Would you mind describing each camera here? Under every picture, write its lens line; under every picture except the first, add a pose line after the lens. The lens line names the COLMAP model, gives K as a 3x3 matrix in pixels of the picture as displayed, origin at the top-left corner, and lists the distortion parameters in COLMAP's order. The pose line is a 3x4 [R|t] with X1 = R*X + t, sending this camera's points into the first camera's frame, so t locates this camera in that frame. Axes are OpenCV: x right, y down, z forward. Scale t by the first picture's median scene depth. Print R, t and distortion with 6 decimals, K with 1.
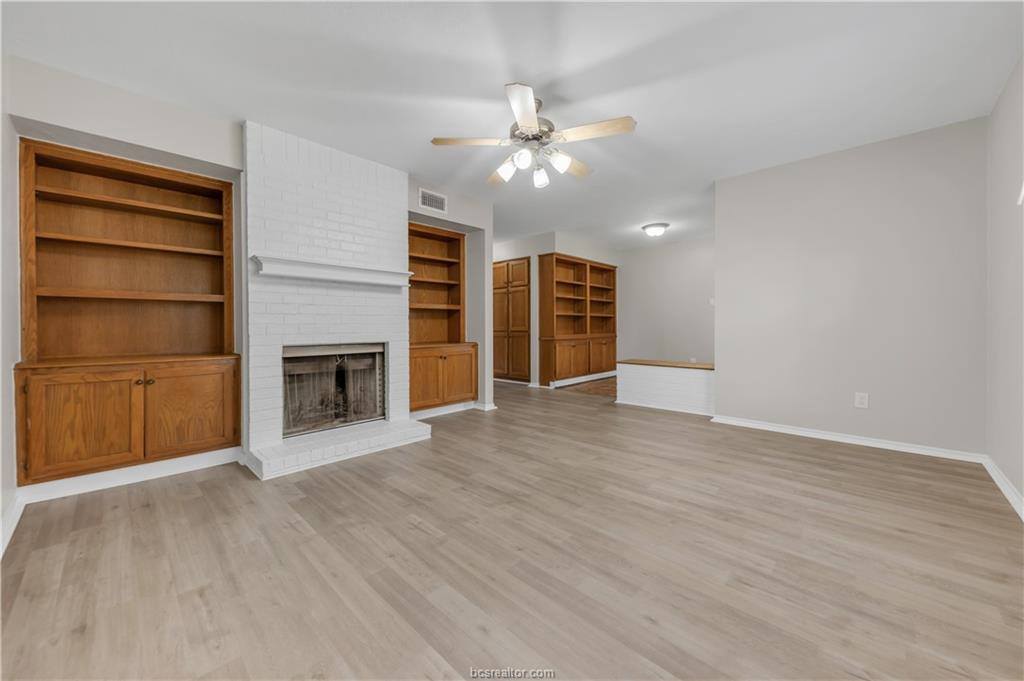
lens RADIAL K [[388.0, 0, 513.1], [0, 388.0, 330.7], [0, 0, 1]] dist [-0.002884, -0.000188]
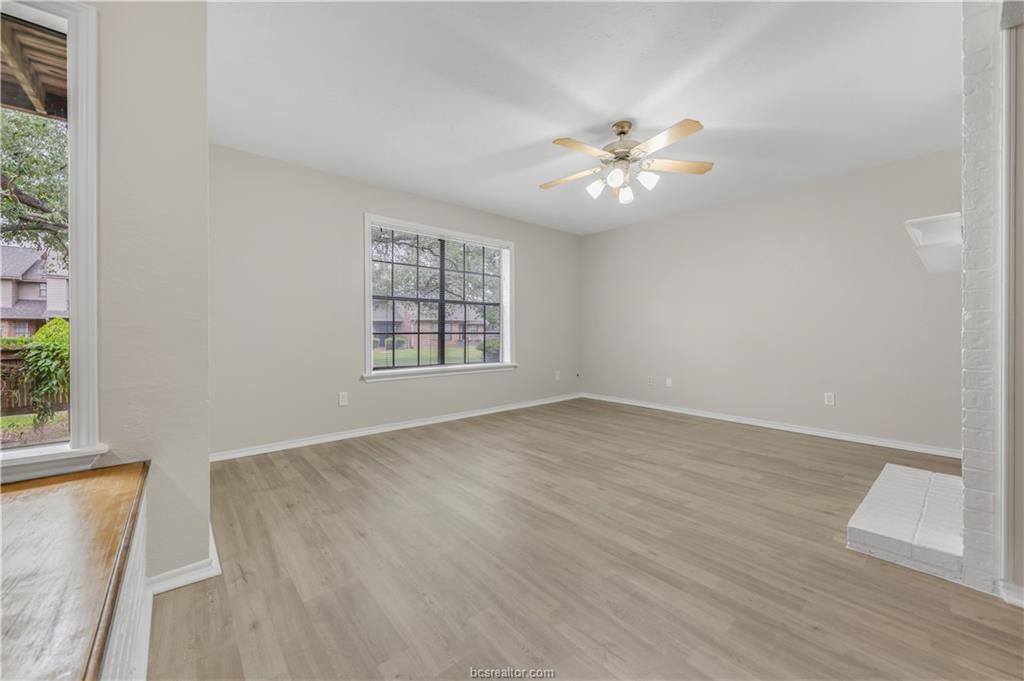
lens RADIAL K [[388.0, 0, 502.6], [0, 388.0, 333.0], [0, 0, 1]] dist [-0.002884, -0.000188]
pose [[-0.993267, 0.006942, 0.115639, 0.250966], [0.008518, 0.999877, 0.013147, -0.033422], [-0.115533, 0.014043, -0.993204, 2.081028]]
